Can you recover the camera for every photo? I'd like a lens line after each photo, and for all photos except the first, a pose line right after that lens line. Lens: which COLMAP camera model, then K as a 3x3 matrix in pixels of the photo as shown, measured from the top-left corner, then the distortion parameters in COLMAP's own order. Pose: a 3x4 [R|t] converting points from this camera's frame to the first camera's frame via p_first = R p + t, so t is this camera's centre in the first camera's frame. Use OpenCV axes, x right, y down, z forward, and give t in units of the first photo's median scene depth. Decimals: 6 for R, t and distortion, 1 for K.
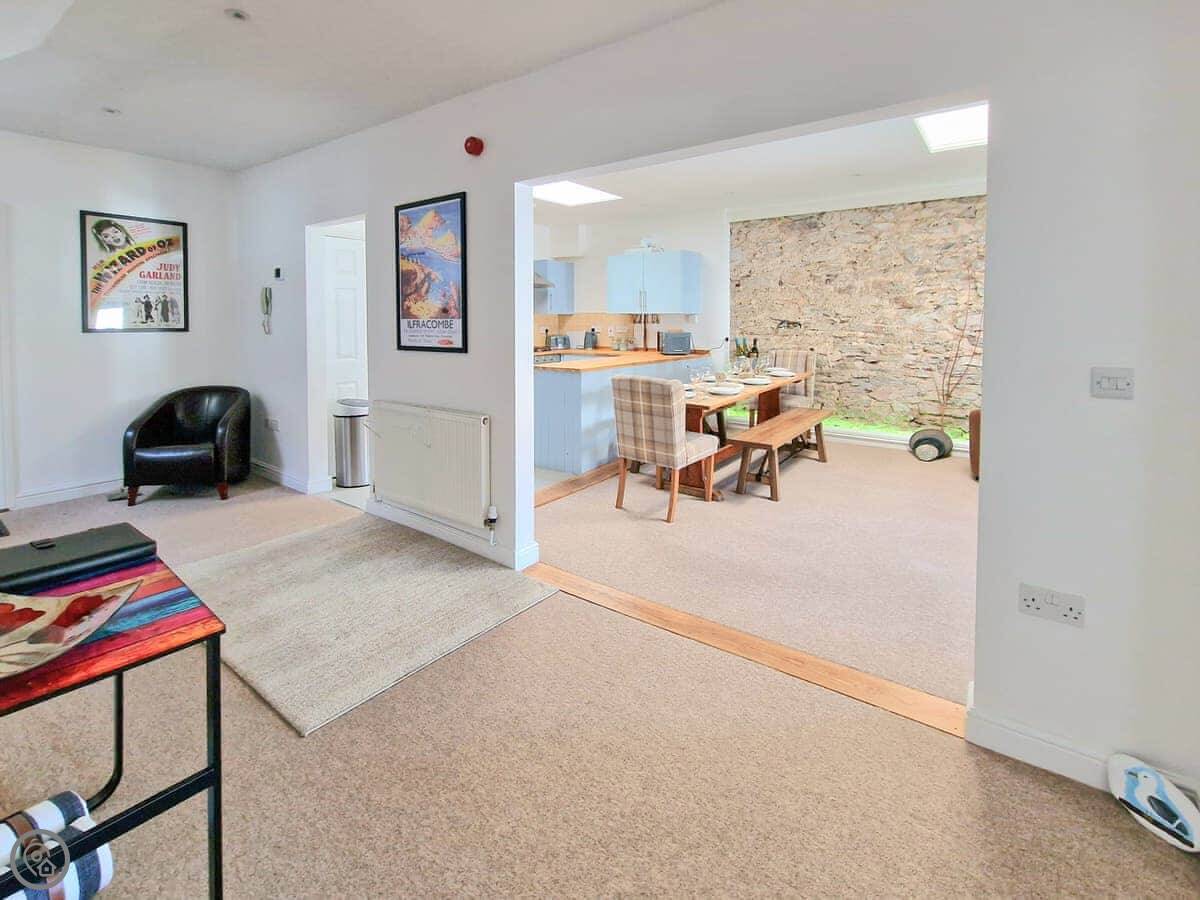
lens RADIAL K [[569.3, 0, 579.4], [0, 569.3, 346.0], [0, 0, 1]] dist [-0.001585, -0.000359]
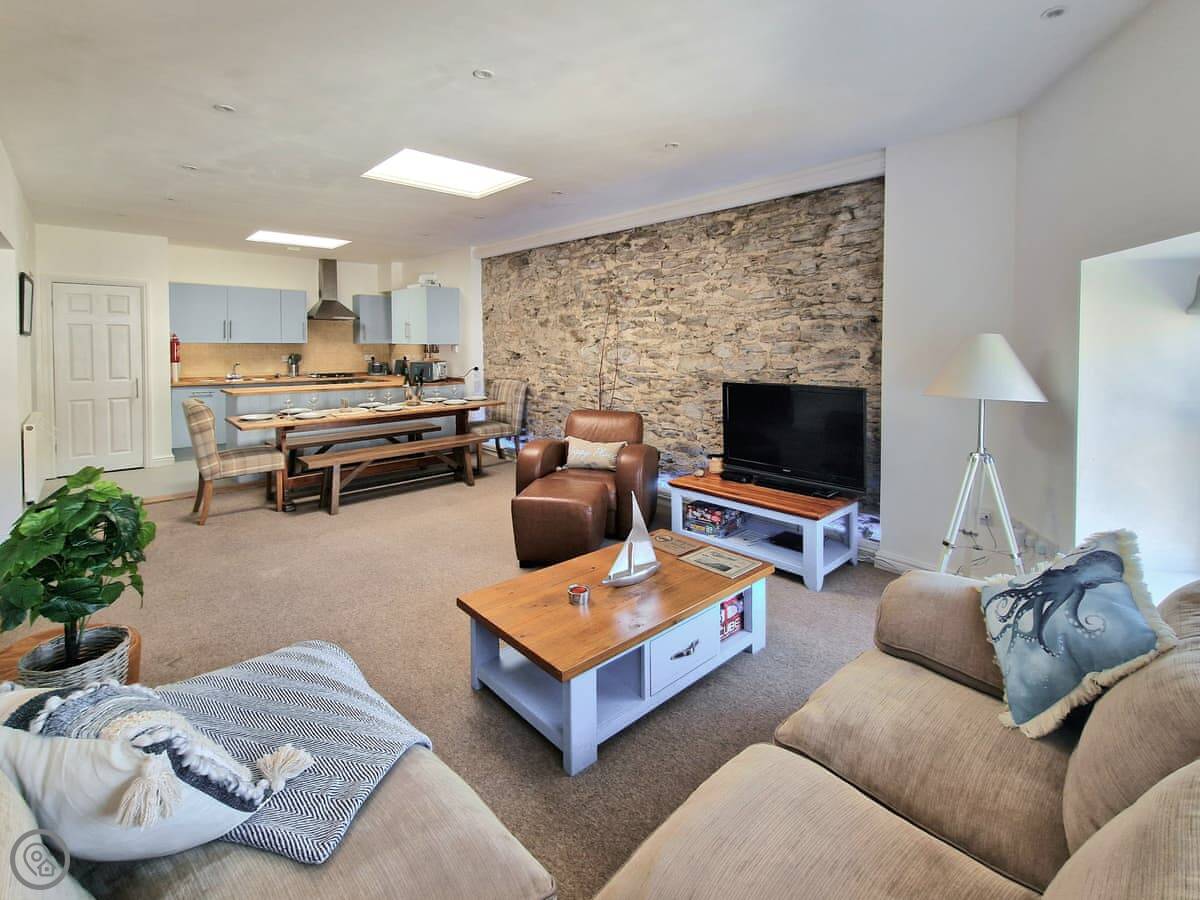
lens RADIAL K [[569.3, 0, 579.4], [0, 569.3, 346.0], [0, 0, 1]] dist [-0.001585, -0.000359]
pose [[0.981980, 0.005400, -0.188909, 0.689450], [-0.012941, 0.999167, -0.038707, -0.016146], [0.188542, 0.040454, 0.981232, -0.008583]]
